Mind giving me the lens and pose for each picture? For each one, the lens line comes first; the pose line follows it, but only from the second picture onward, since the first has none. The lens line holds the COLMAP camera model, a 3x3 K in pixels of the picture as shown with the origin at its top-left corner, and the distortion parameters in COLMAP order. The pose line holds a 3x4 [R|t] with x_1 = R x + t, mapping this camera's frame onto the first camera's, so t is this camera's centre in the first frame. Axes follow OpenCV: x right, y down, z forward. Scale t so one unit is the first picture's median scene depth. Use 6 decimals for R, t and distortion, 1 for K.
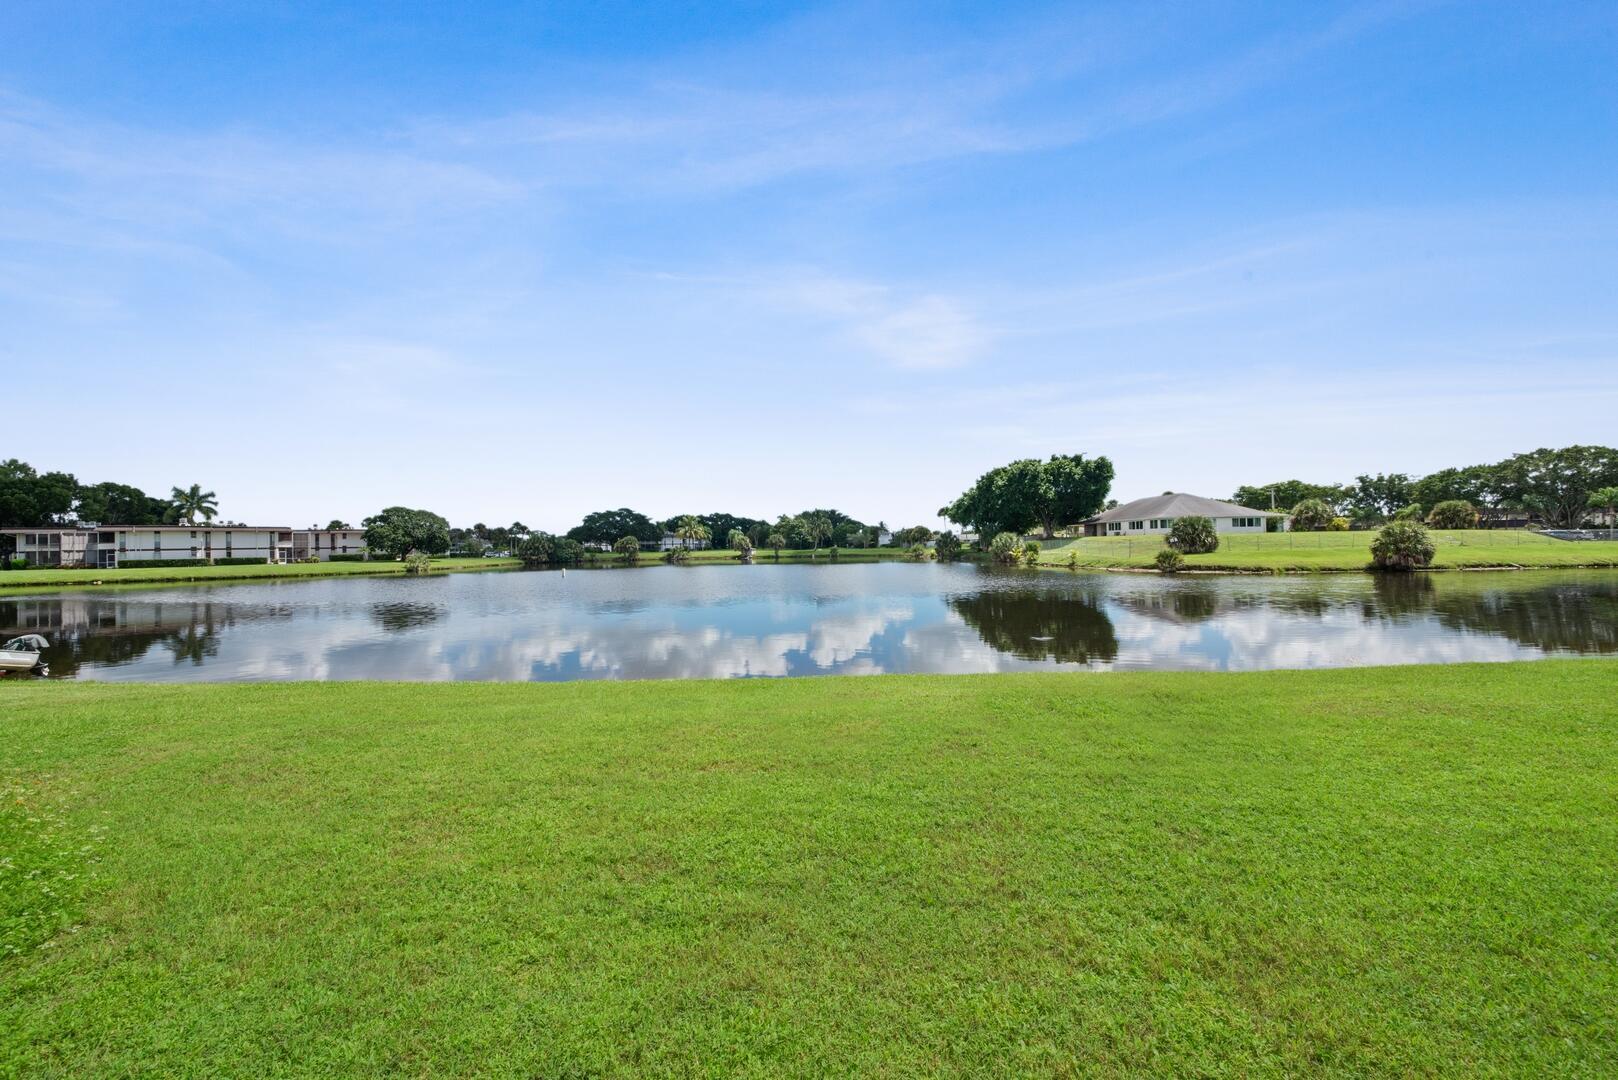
lens RADIAL K [[551.9, 0, 809.0], [0, 551.9, 540.0], [0, 0, 1]] dist [-0.032644, 0.000170]
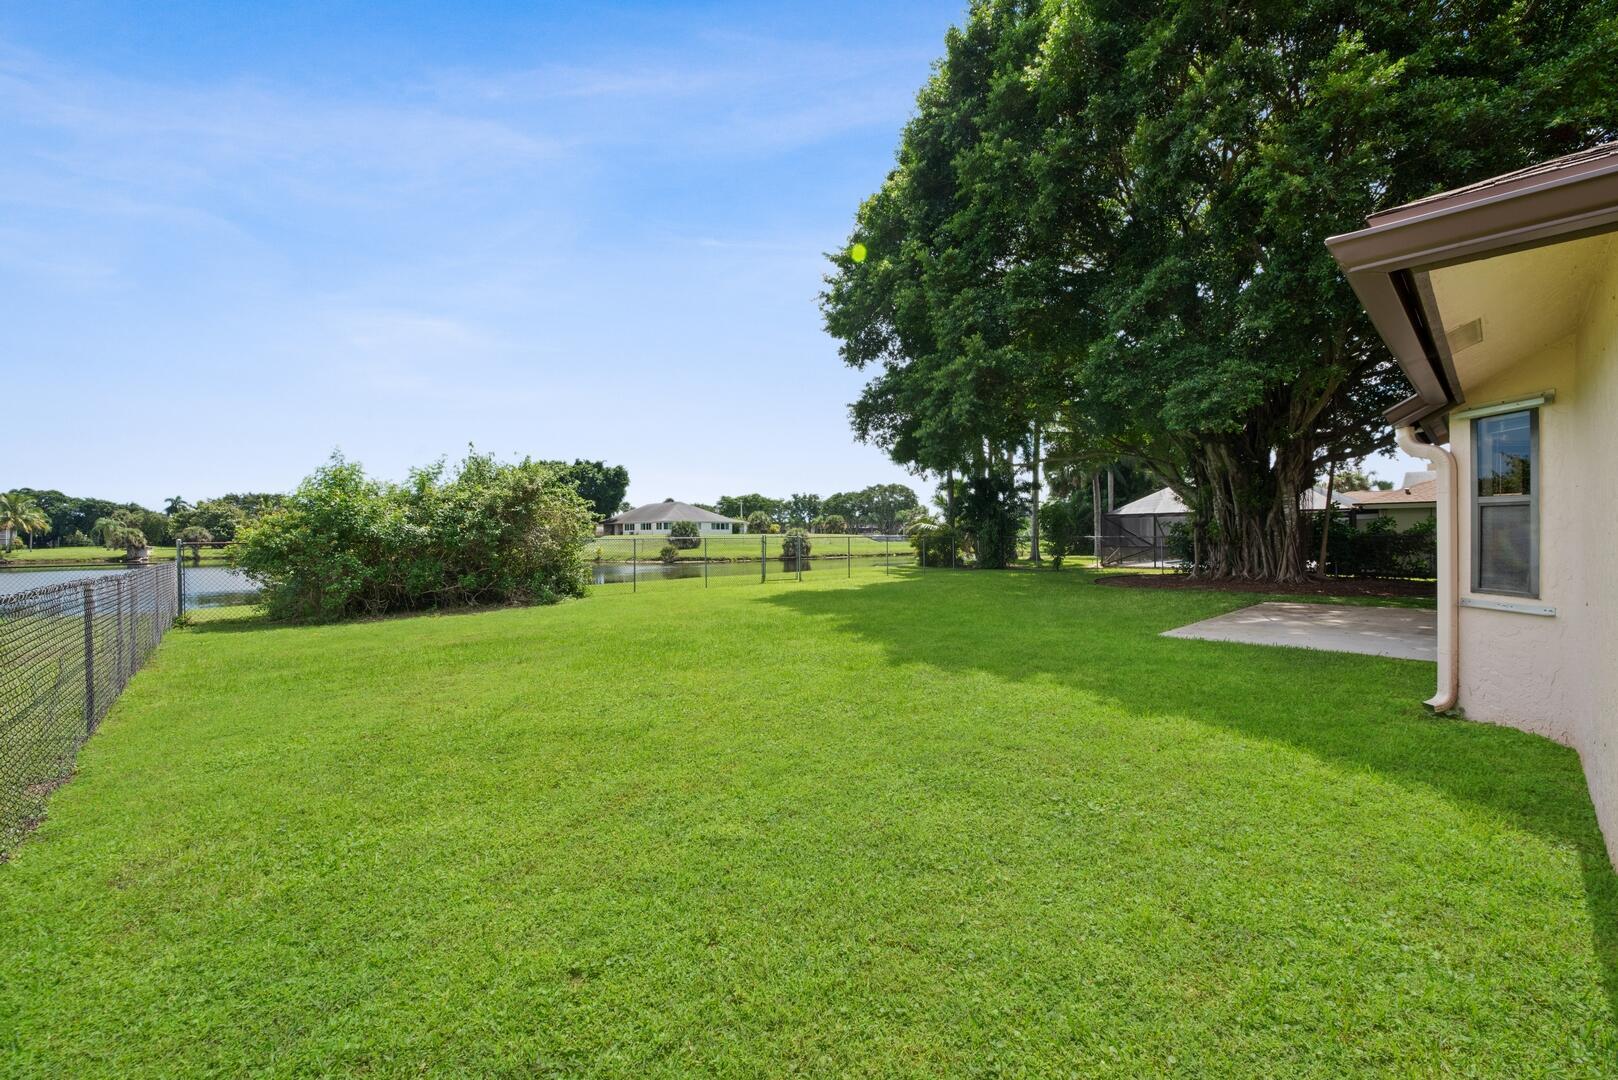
lens RADIAL K [[655.1, 0, 809.0], [0, 655.1, 540.0], [0, 0, 1]] dist [-0.000654, -0.000021]
pose [[0.703991, 0.007610, 0.710168, -0.171214], [-0.009682, 0.999953, -0.001118, 0.001096], [-0.710143, -0.006089, 0.704031, -0.269715]]
